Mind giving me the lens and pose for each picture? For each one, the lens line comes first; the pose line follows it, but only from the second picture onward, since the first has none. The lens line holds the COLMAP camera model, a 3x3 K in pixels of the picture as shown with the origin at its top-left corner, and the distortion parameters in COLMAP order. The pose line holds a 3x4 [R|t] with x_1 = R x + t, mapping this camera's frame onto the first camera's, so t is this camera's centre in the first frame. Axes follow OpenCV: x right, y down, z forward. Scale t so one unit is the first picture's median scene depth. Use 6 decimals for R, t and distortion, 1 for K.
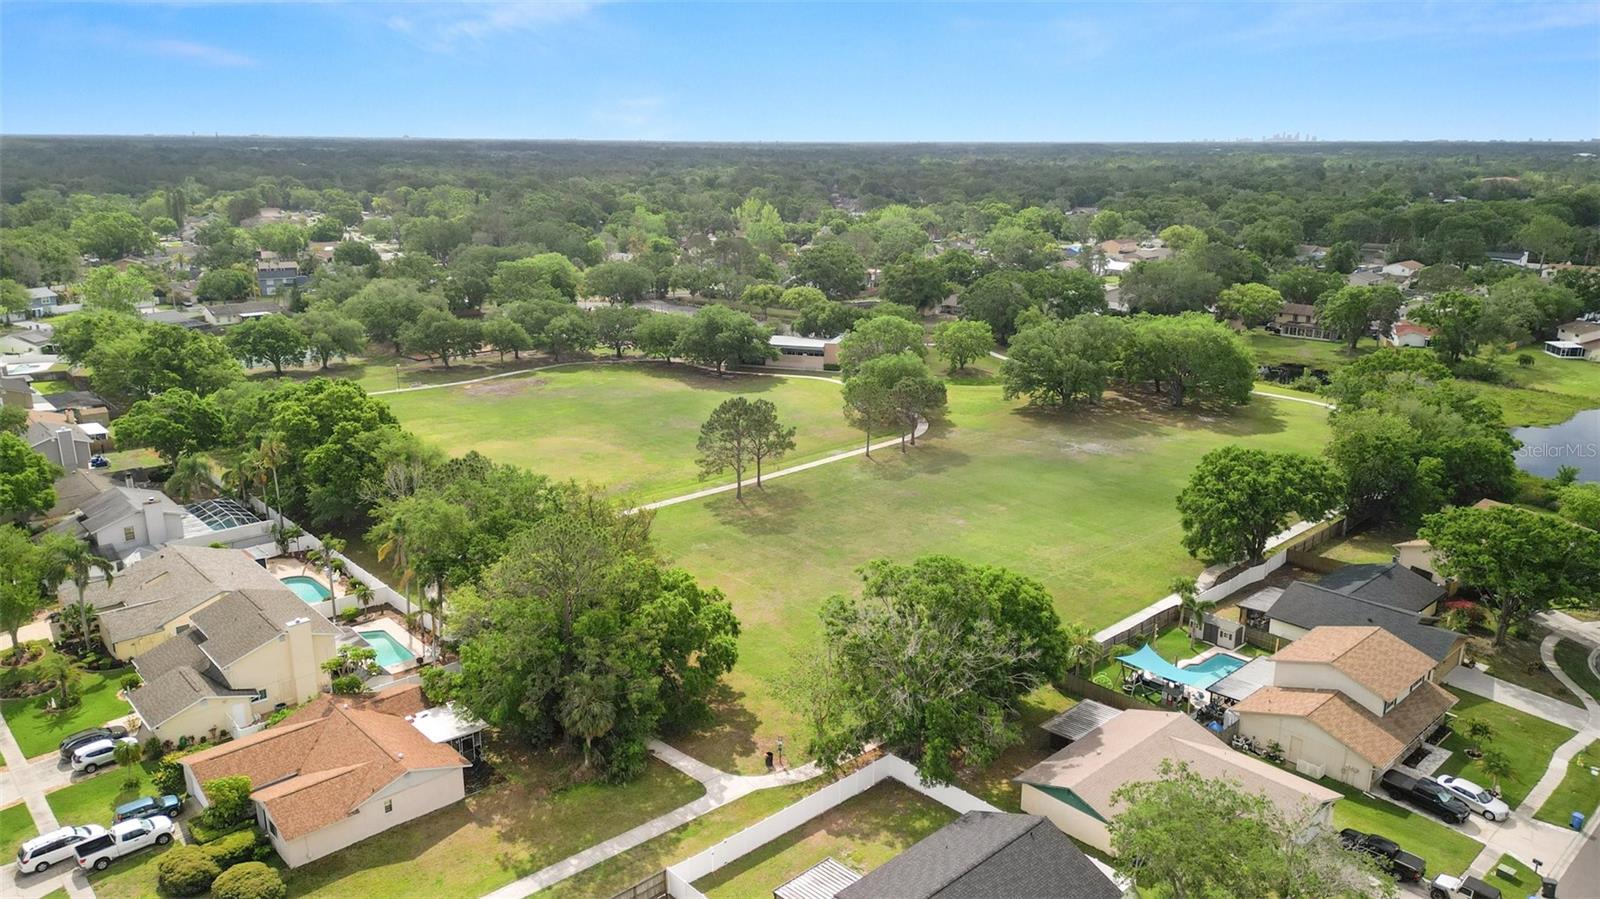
lens RADIAL K [[1110.8, 0, 800.0], [0, 1110.8, 449.5], [0, 0, 1]] dist [0.093313, -0.101309]
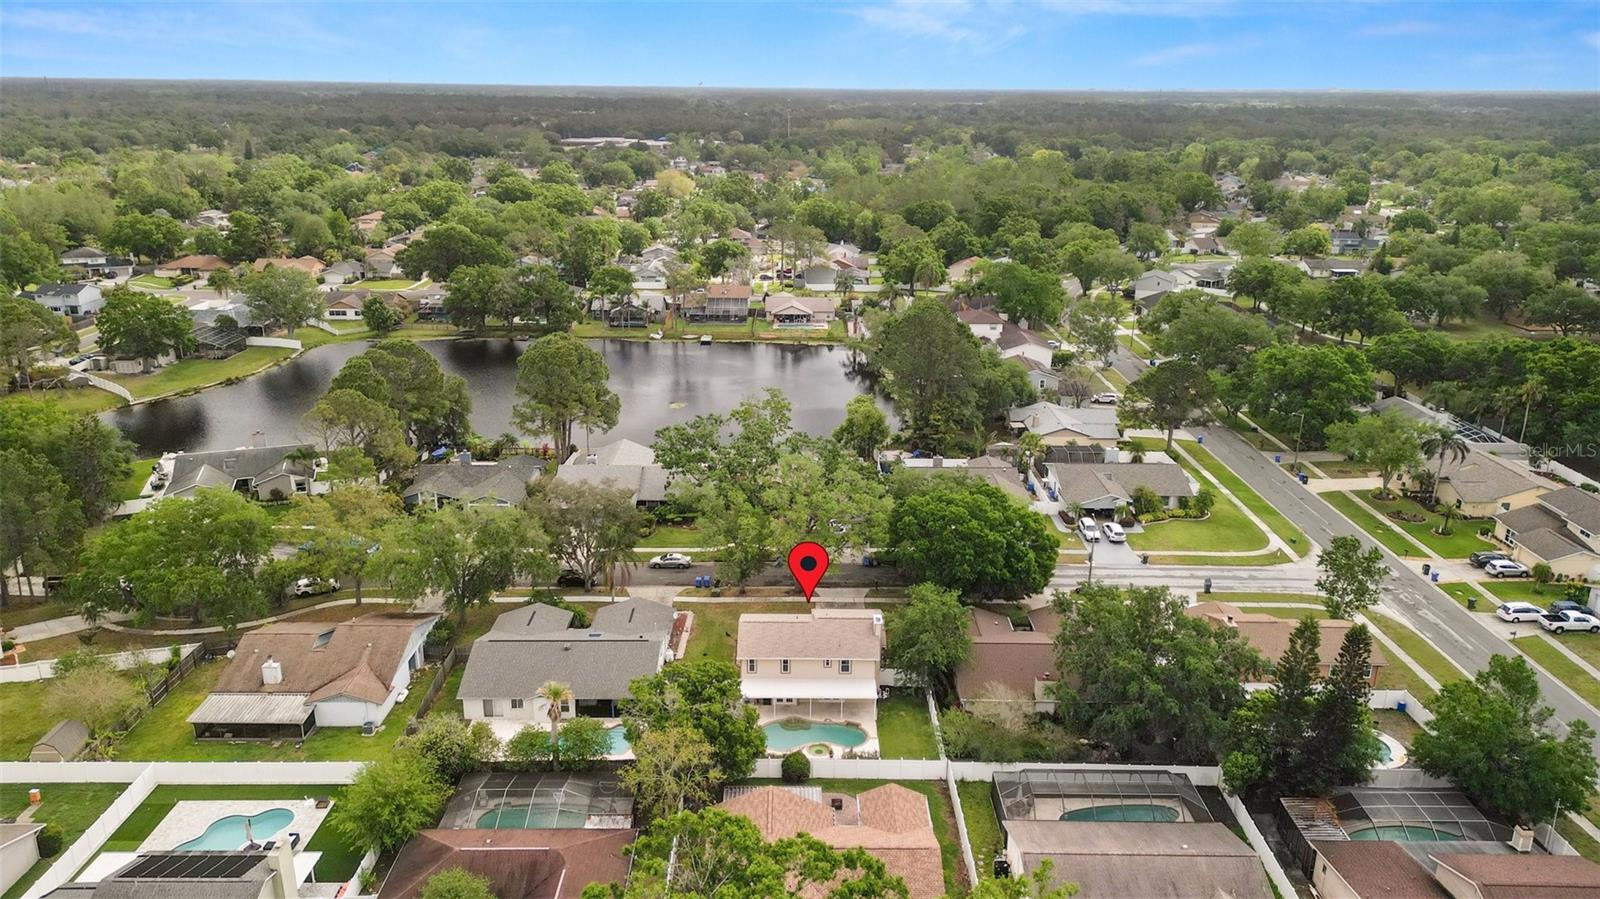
lens RADIAL K [[1110.8, 0, 800.0], [0, 1110.8, 449.5], [0, 0, 1]] dist [0.093313, -0.101309]
pose [[0.737049, 0.211730, -0.641817, -0.237602], [-0.186628, 0.976496, 0.107818, 0.080551], [0.649560, 0.040314, 0.759241, -0.486462]]
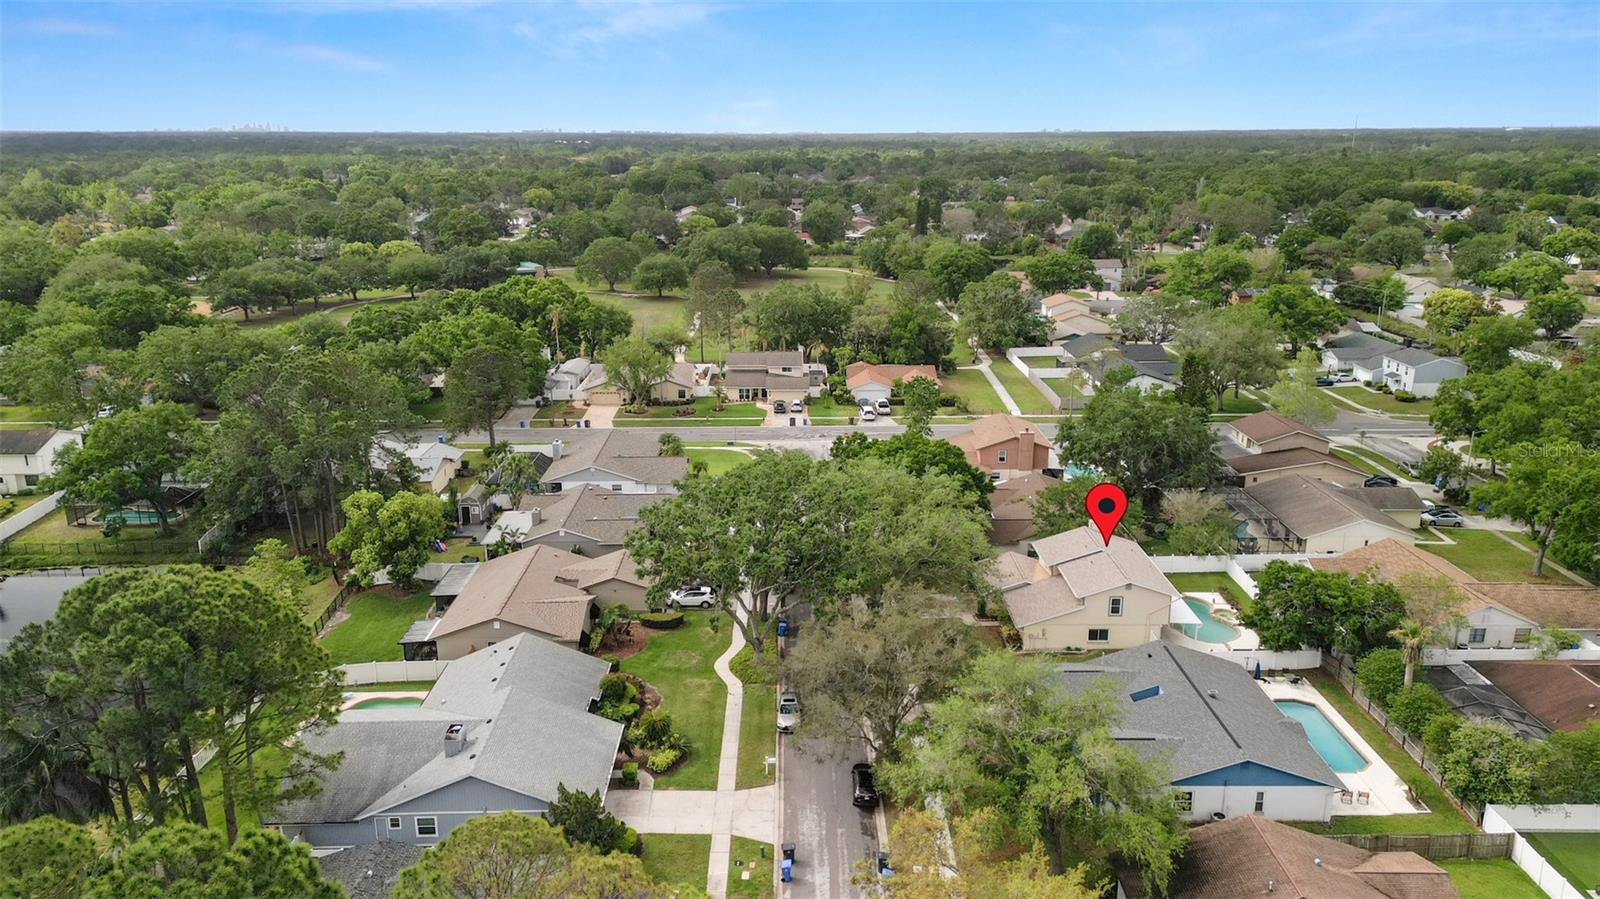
lens RADIAL K [[1110.8, 0, 800.0], [0, 1110.8, 449.5], [0, 0, 1]] dist [0.093313, -0.101309]
pose [[0.669735, -0.208151, 0.712831, -1.335862], [0.201907, 0.974792, 0.094945, 0.098490], [-0.714625, 0.080338, 0.694879, -0.274659]]
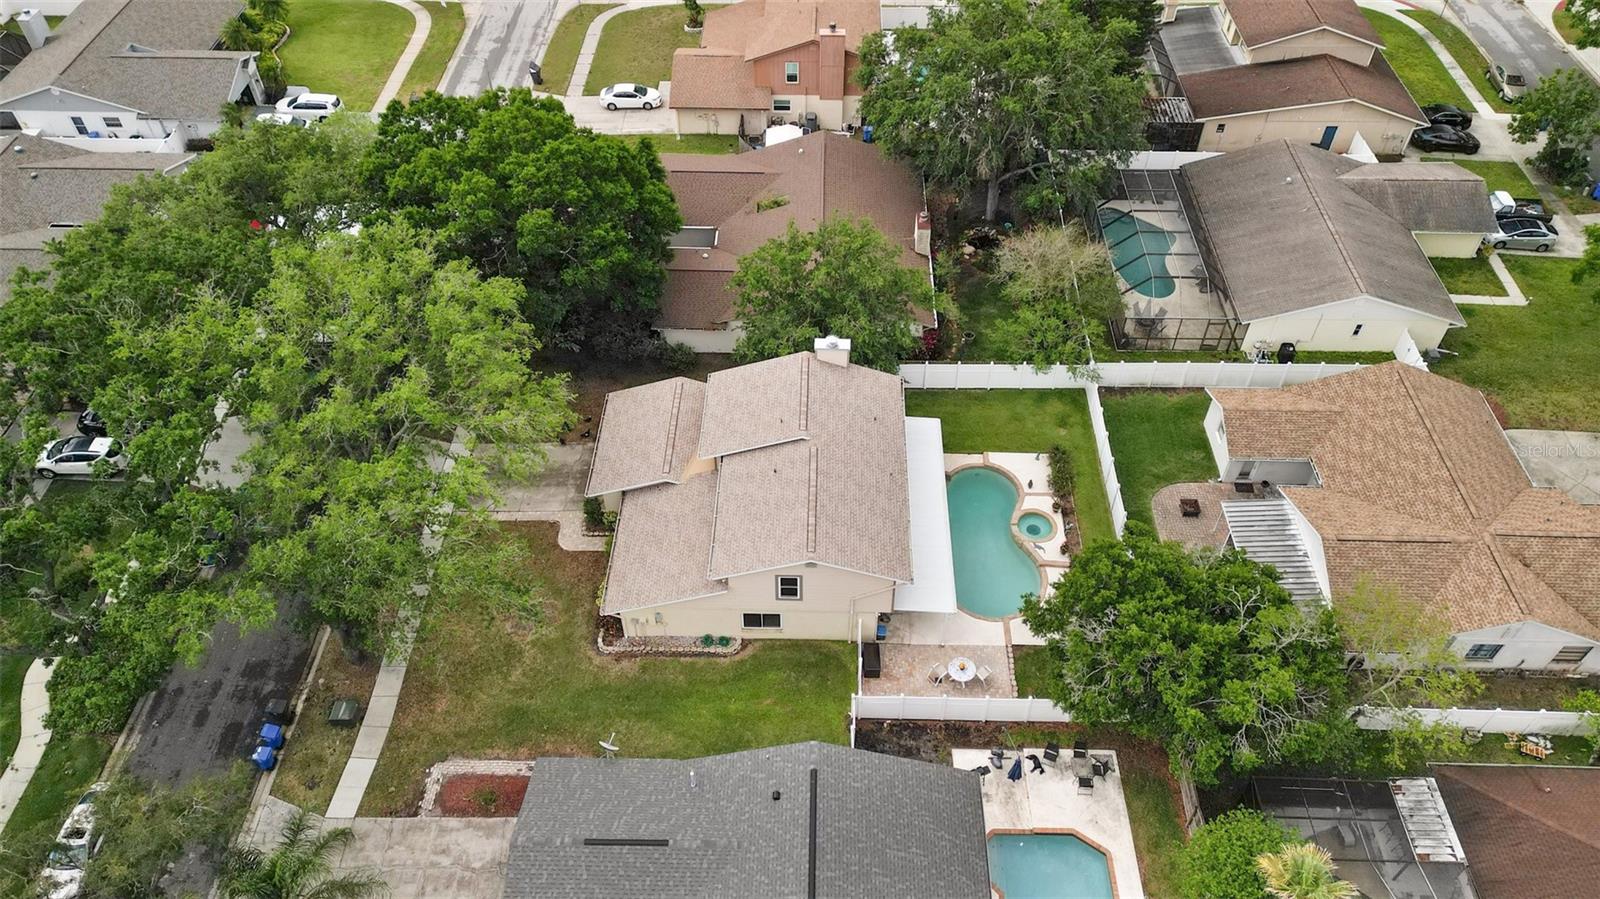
lens RADIAL K [[1128.1, 0, 799.0], [0, 1128.1, 435.2], [0, 0, 1]] dist [0.089940, -0.116372]
pose [[0.695358, -0.517048, 0.499138, -0.882328], [0.194062, 0.803826, 0.562320, 0.058686], [-0.691966, -0.294150, 0.659286, -0.148737]]
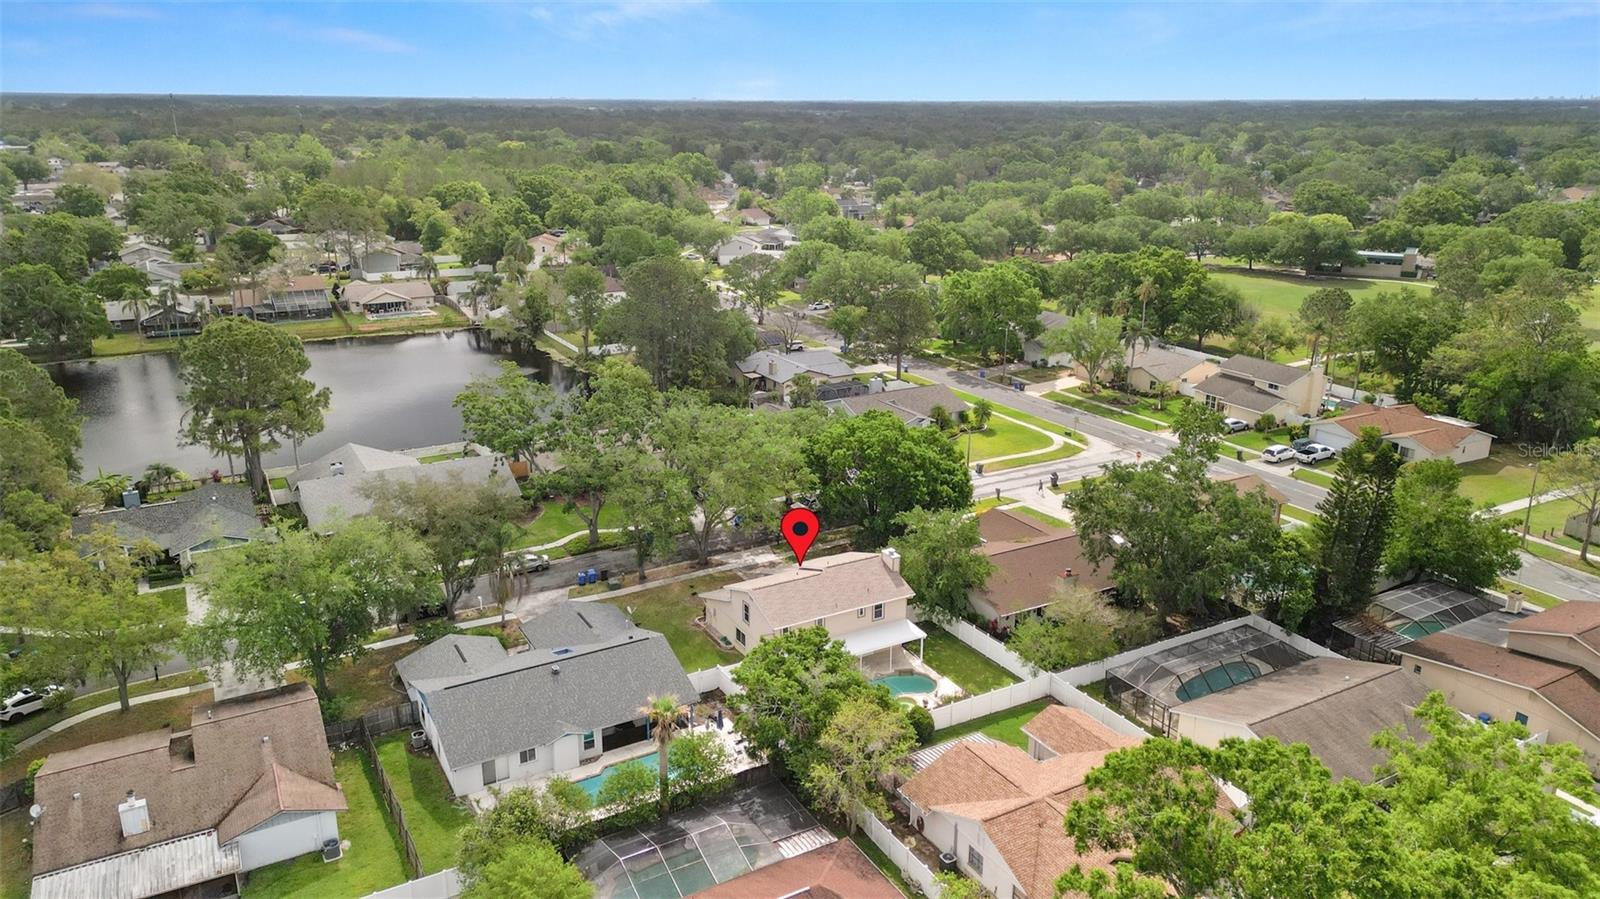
lens RADIAL K [[1110.8, 0, 800.0], [0, 1110.8, 449.5], [0, 0, 1]] dist [0.093313, -0.101309]
pose [[0.974486, 0.067717, -0.213988, -0.569491], [-0.060731, 0.997390, 0.039060, 0.177628], [0.216074, -0.025068, 0.976055, -0.541684]]
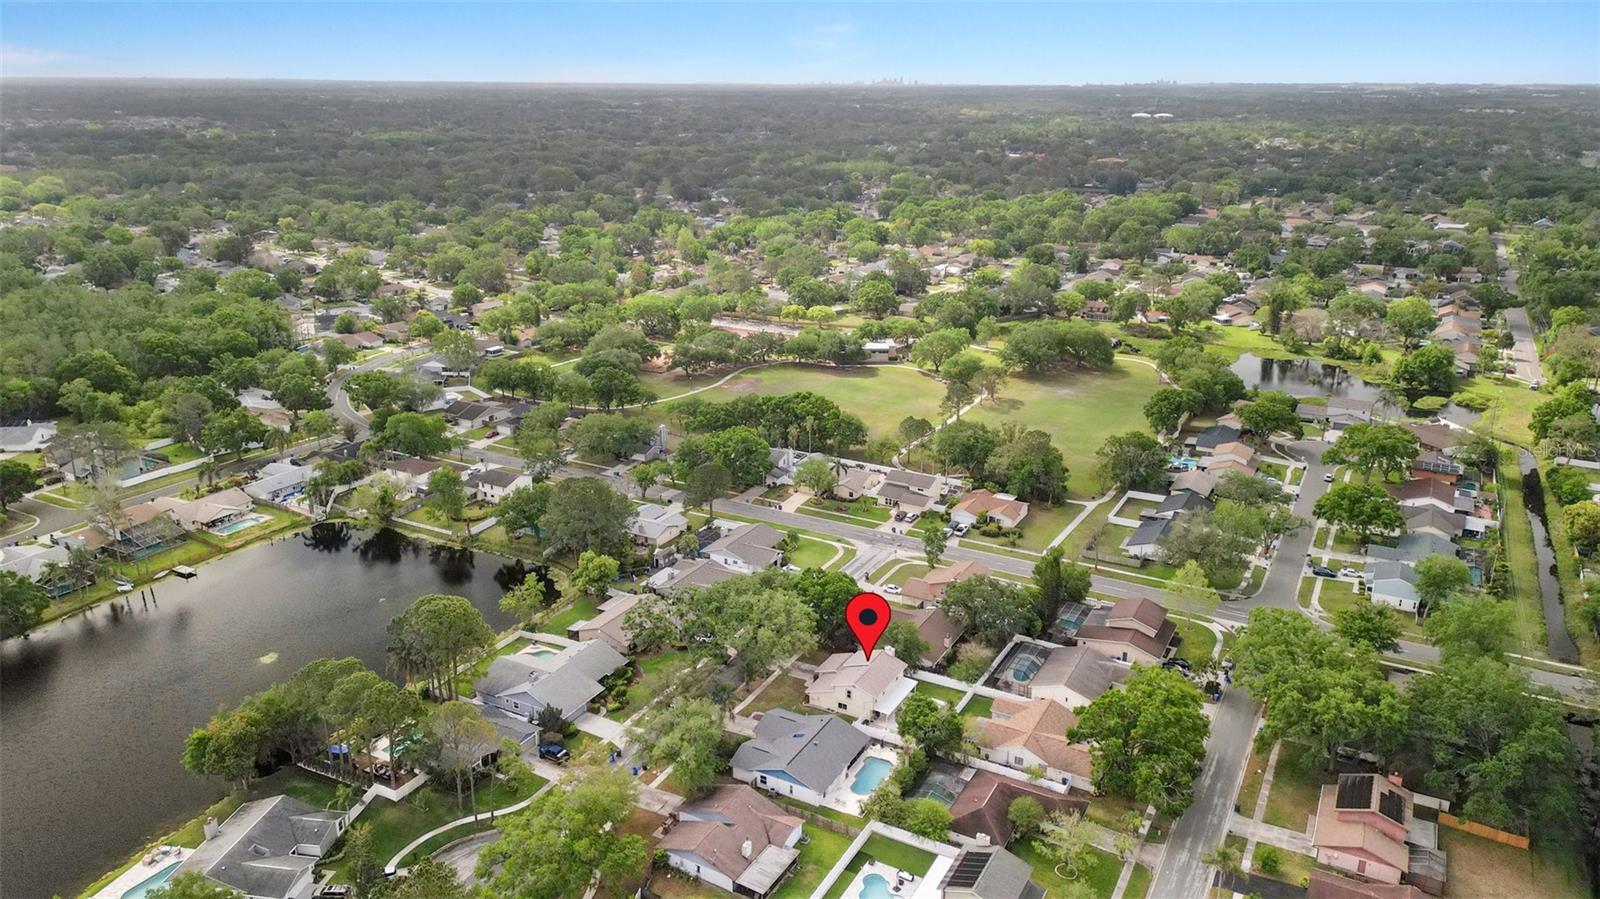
lens RADIAL K [[1110.8, 0, 800.0], [0, 1110.8, 449.5], [0, 0, 1]] dist [0.093313, -0.101309]
pose [[0.949240, -0.099638, 0.298355, -1.168523], [0.084209, 0.994380, 0.064161, -0.095405], [-0.303071, -0.035780, 0.952296, -1.206246]]
